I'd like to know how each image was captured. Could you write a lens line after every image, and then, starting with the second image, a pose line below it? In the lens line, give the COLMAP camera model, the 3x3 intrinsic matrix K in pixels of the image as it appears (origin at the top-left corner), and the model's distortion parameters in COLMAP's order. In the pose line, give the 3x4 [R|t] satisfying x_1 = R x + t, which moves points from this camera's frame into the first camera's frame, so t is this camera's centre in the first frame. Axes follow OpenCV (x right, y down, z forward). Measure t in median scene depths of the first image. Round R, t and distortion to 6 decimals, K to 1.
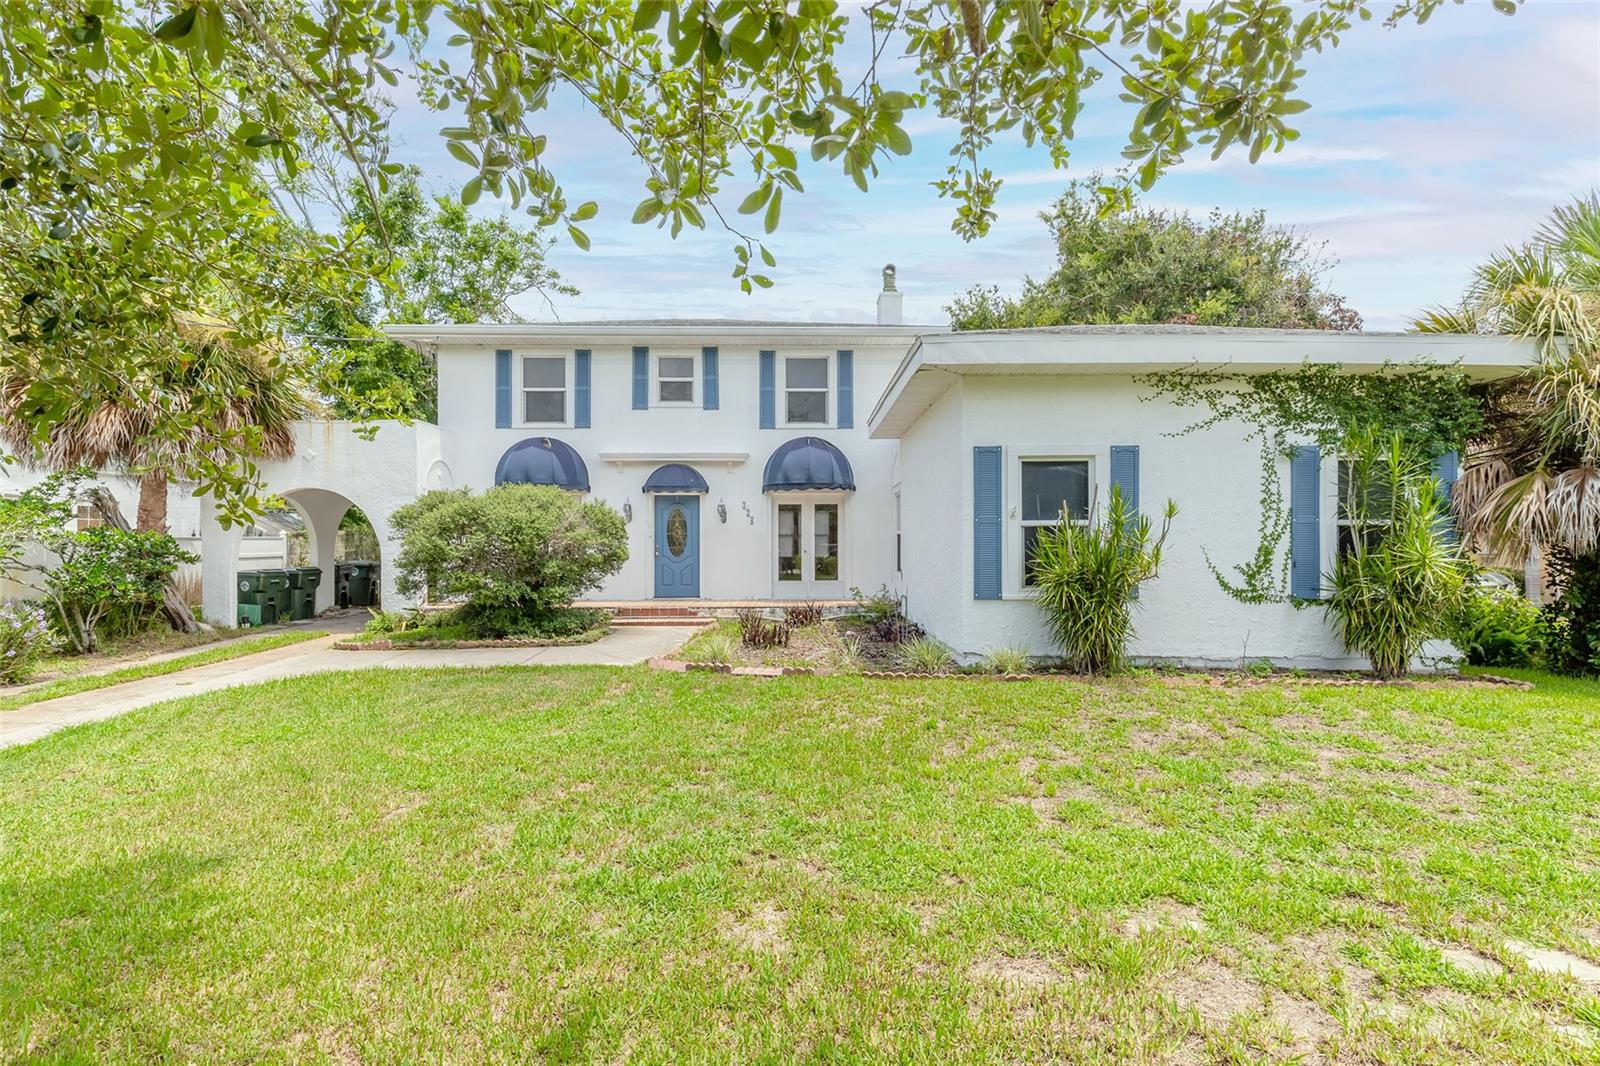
lens RADIAL K [[773.3, 0, 801.2], [0, 773.3, 534.1], [0, 0, 1]] dist [0.000693, -0.000067]
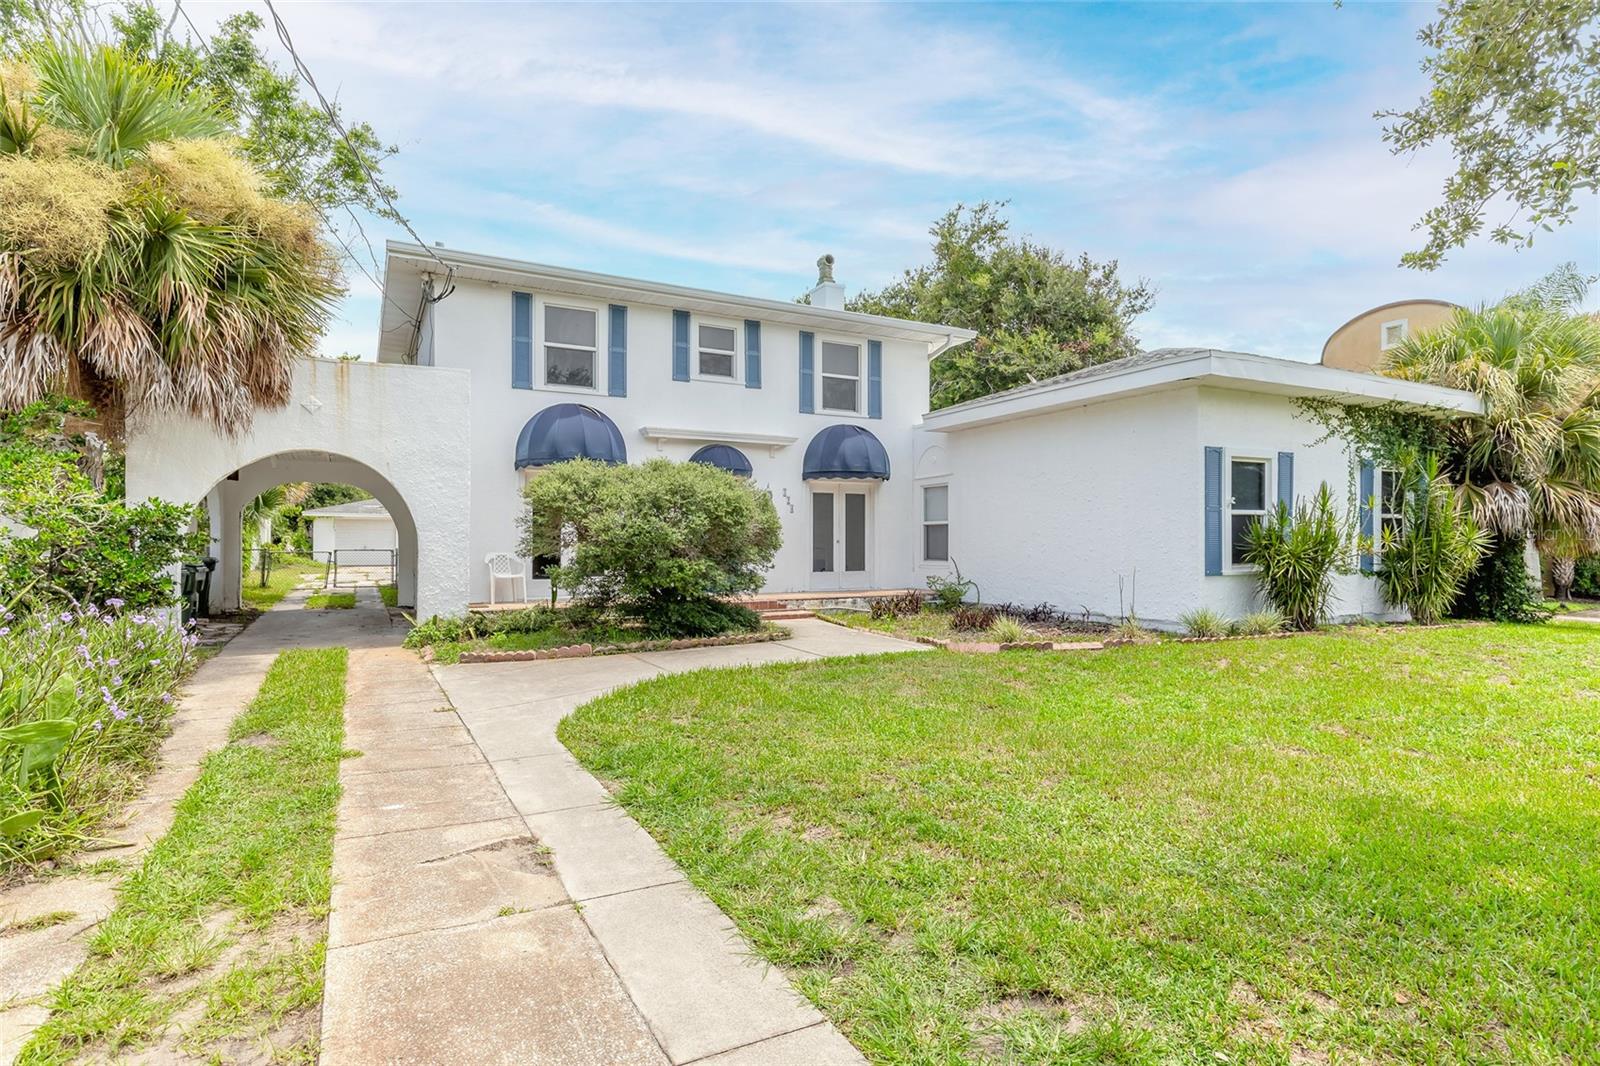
lens RADIAL K [[830.4, 0, 797.4], [0, 830.4, 537.6], [0, 0, 1]] dist [-0.003952, -0.000197]
pose [[0.888669, 0.005502, 0.458516, -0.525104], [-0.006312, 0.999980, 0.000234, 0.017469], [-0.458506, -0.003102, 0.888686, 0.092722]]
